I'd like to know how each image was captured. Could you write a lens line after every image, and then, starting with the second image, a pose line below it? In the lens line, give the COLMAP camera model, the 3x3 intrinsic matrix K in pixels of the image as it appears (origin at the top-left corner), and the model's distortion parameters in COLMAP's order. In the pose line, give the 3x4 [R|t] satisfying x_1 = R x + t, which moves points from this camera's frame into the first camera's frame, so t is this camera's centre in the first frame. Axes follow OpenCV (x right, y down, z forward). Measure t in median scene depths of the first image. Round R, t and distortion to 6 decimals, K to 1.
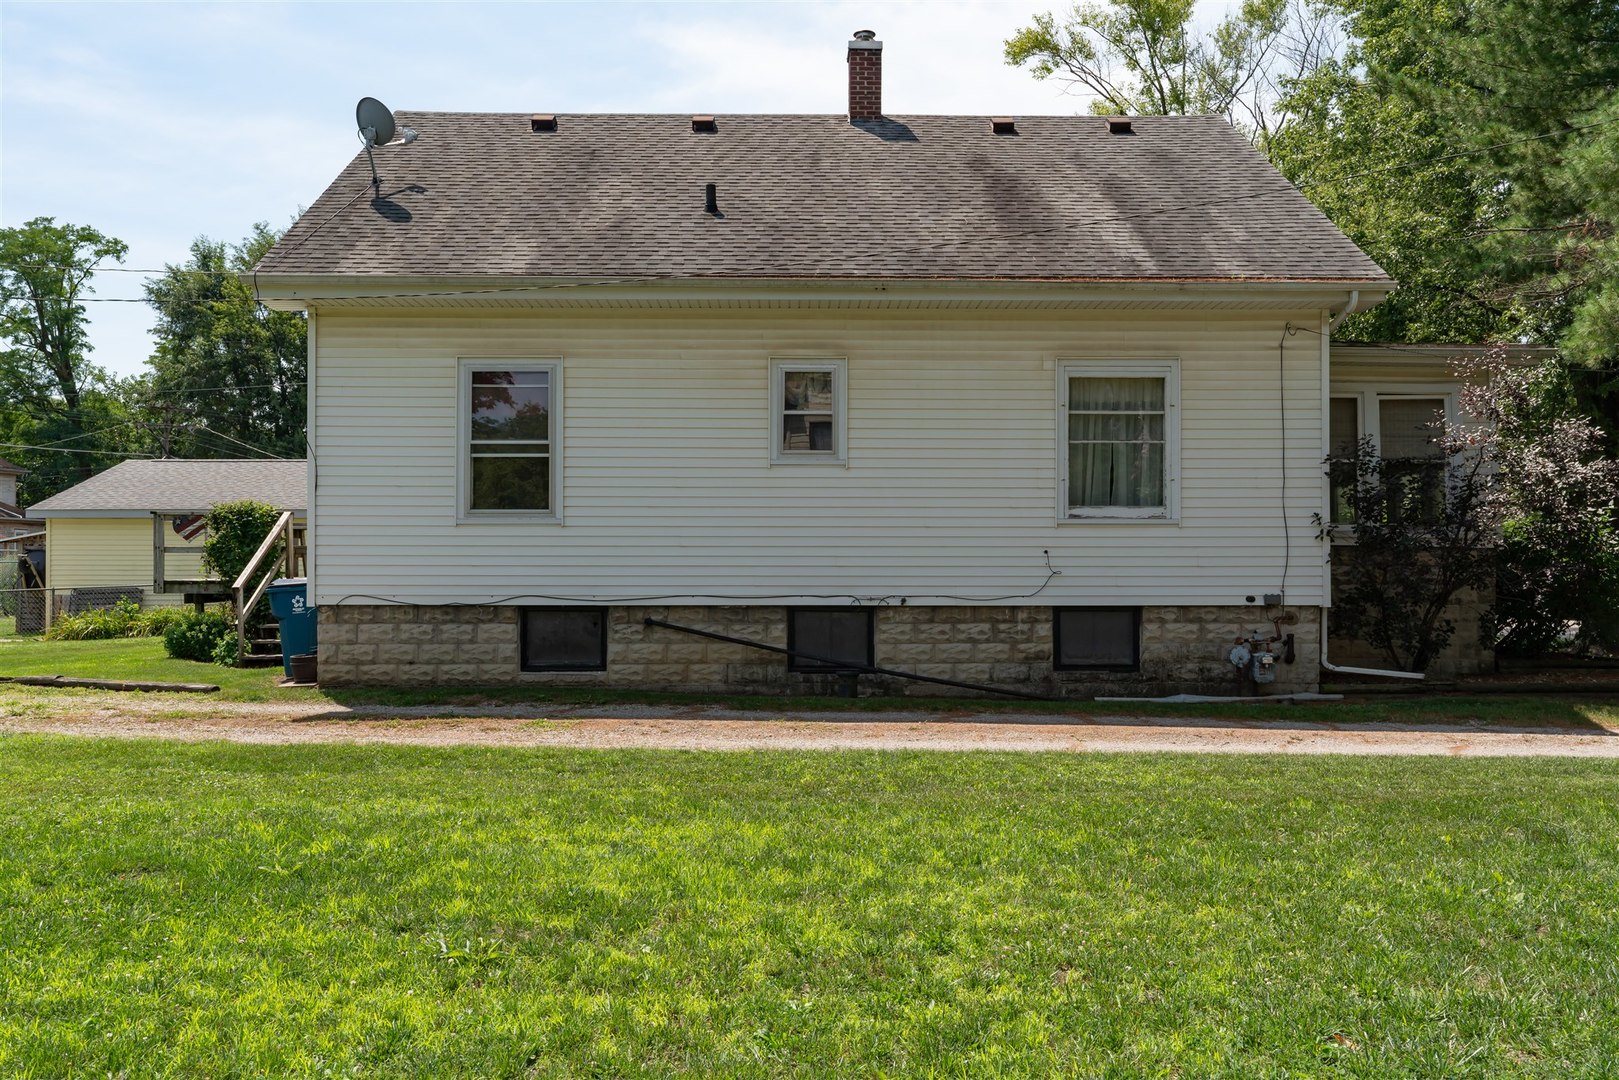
lens RADIAL K [[1307.1, 0, 809.4], [0, 1307.1, 549.5], [0, 0, 1]] dist [0.012462, -0.006213]
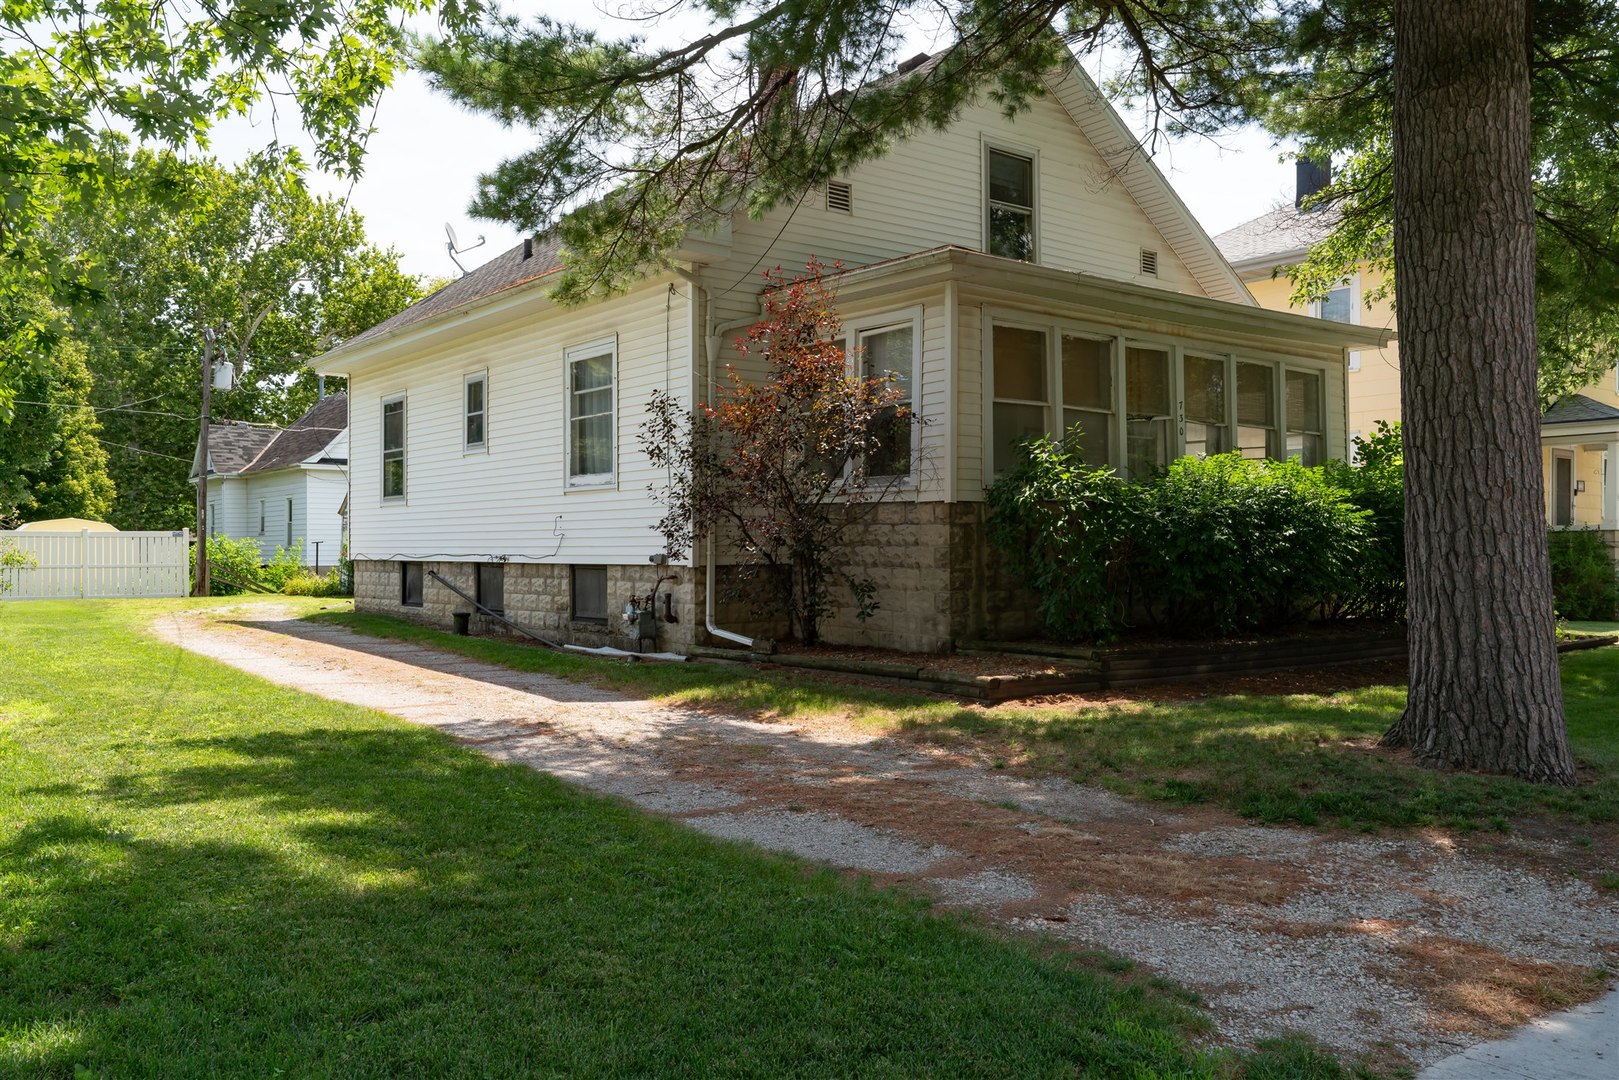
lens RADIAL K [[1307.1, 0, 807.4], [0, 1307.1, 547.5], [0, 0, 1]] dist [0.012462, -0.006213]
pose [[0.602496, -0.002245, -0.798118, 1.234670], [0.004249, 0.999991, 0.000395, 0.029288], [0.798110, -0.003630, 0.602500, 0.474709]]
